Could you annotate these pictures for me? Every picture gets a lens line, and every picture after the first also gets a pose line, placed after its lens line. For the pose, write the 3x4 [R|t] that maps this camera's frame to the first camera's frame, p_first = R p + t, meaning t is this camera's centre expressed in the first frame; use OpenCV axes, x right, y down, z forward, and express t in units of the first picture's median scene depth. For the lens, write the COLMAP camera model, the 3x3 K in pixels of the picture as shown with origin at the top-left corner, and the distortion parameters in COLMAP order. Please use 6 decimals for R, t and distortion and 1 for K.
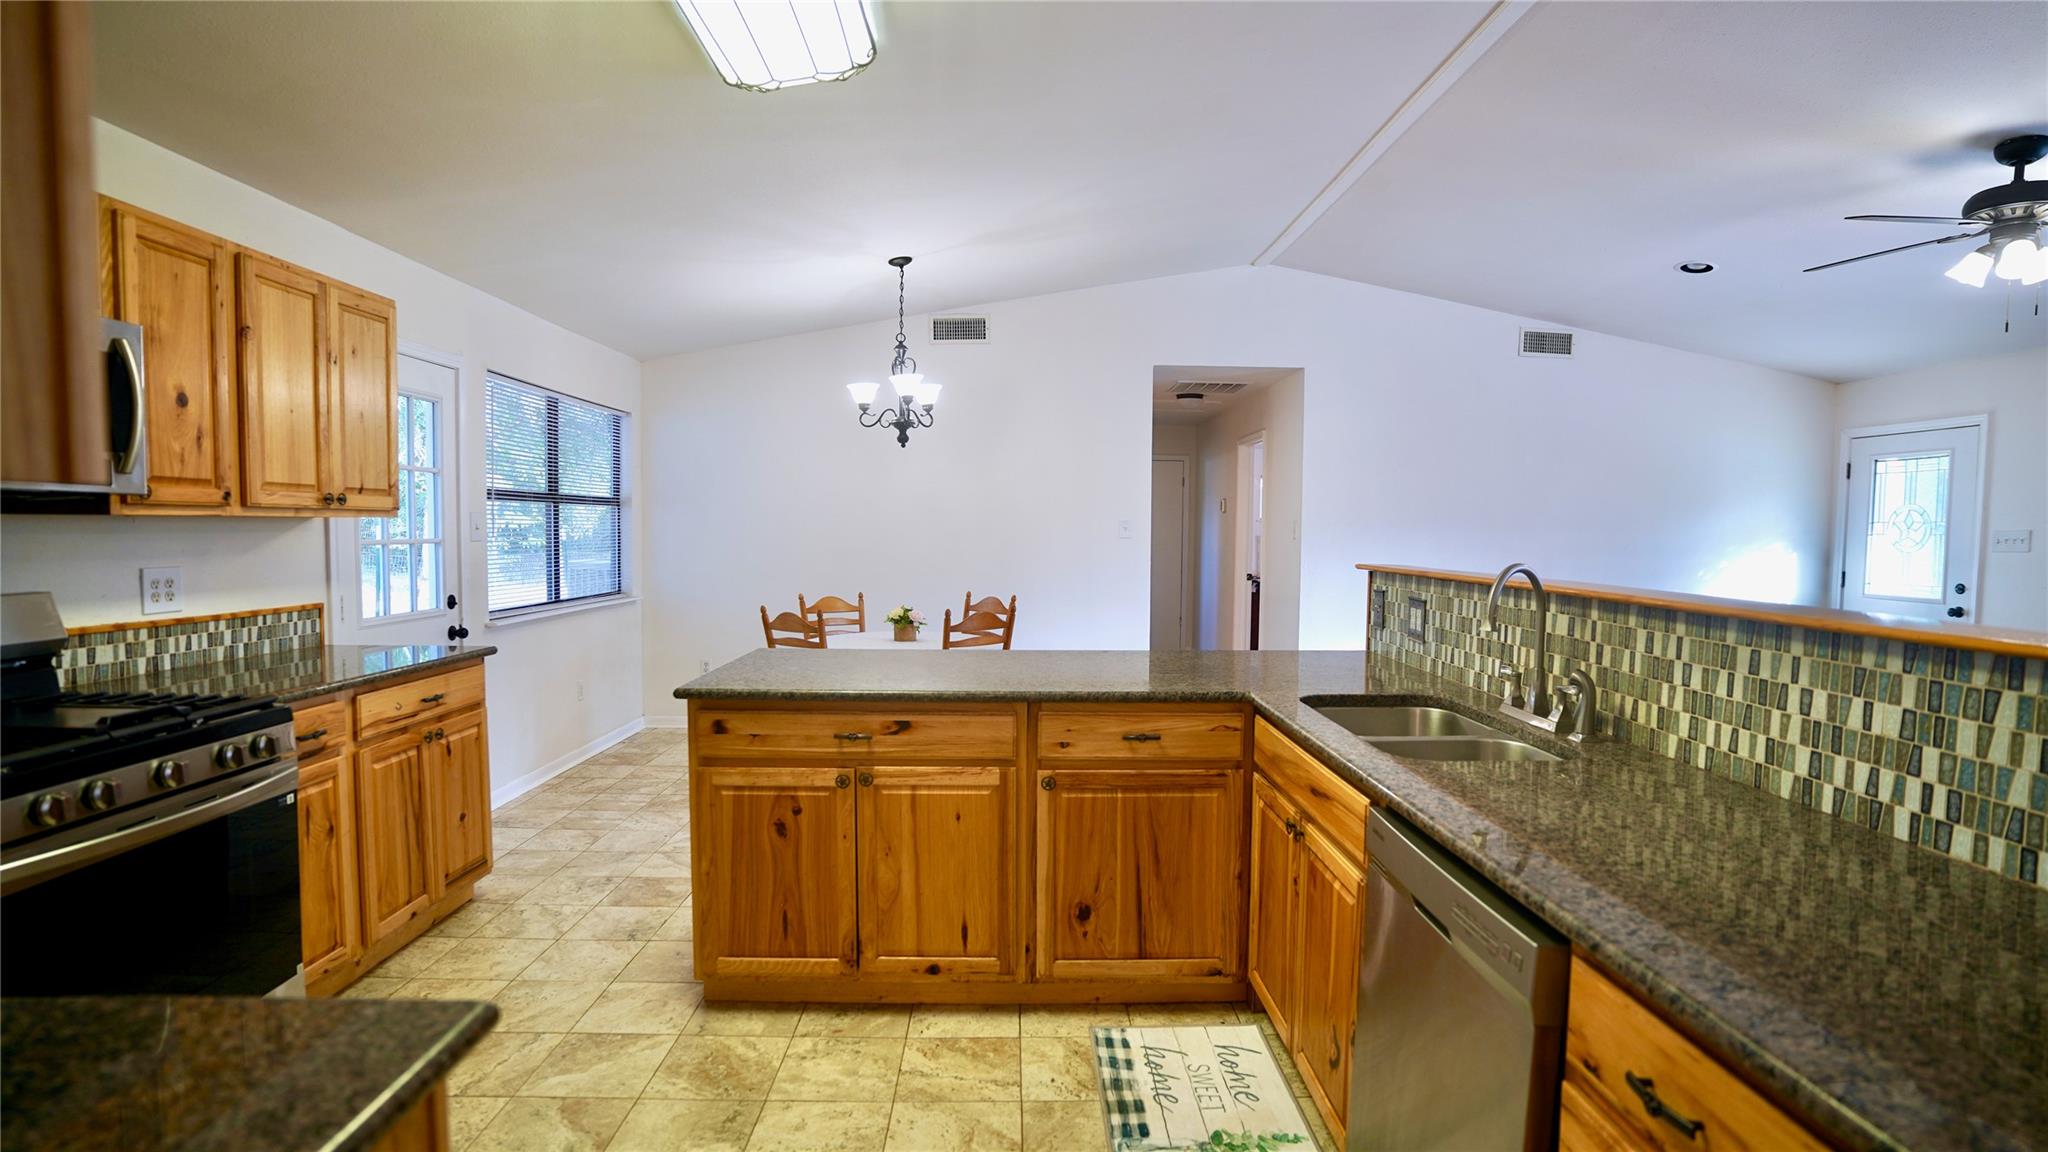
lens RADIAL K [[1002.3, 0, 1034.1], [0, 1002.3, 580.4], [0, 0, 1]] dist [-0.084631, 0.036997]
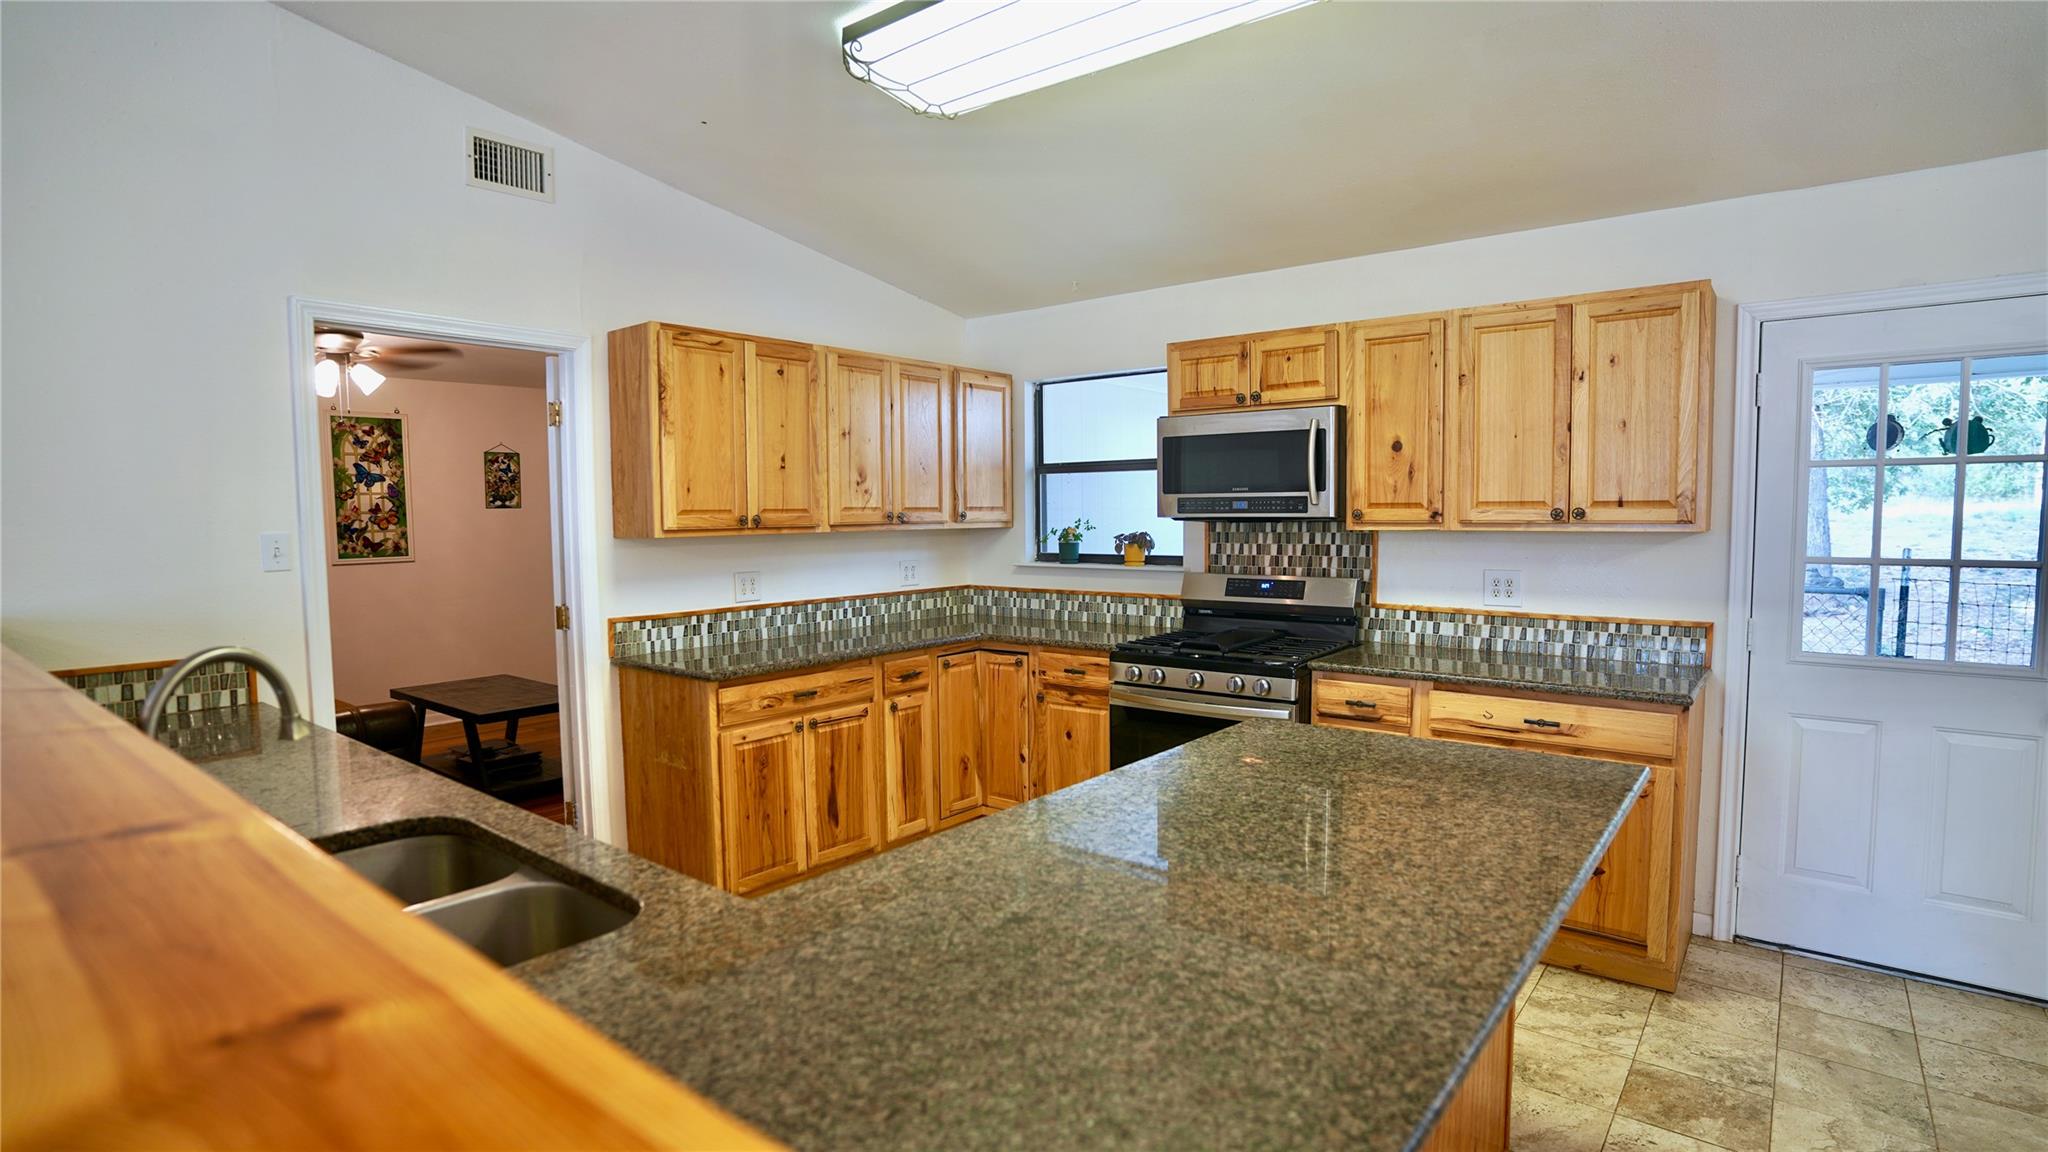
lens RADIAL K [[1002.3, 0, 1034.1], [0, 1002.3, 580.4], [0, 0, 1]] dist [-0.084631, 0.036997]
pose [[-0.641633, 0.050485, -0.765349, 0.443090], [-0.036994, 0.994633, 0.096624, -0.095004], [0.766119, 0.090310, -0.636322, 1.257048]]
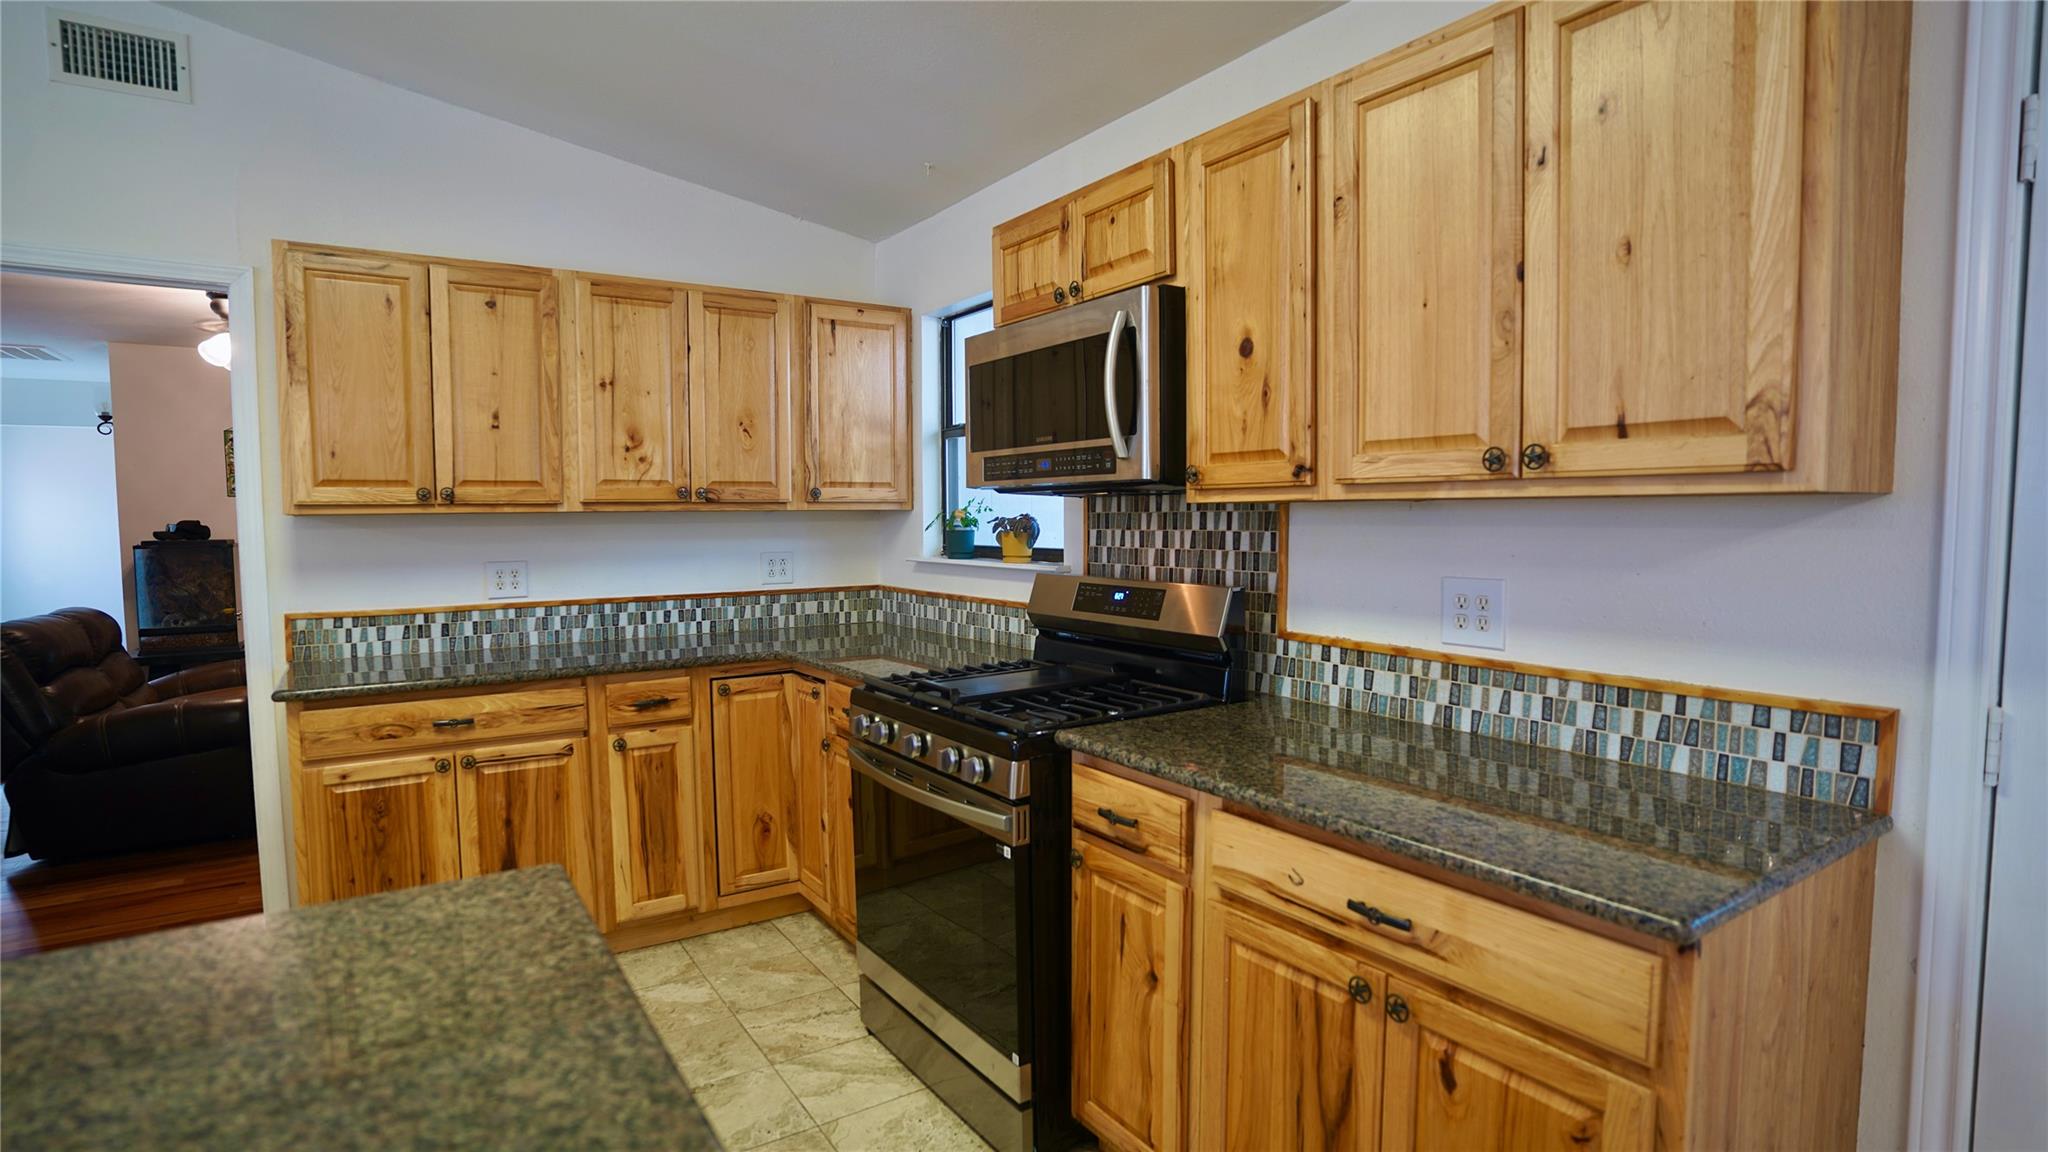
lens RADIAL K [[1002.3, 0, 1034.1], [0, 1002.3, 580.4], [0, 0, 1]] dist [-0.084631, 0.036997]
pose [[-0.842032, 0.033087, -0.538412, -0.268419], [-0.028605, 0.993974, 0.105818, -0.070027], [0.538669, 0.104504, -0.836011, 1.306793]]
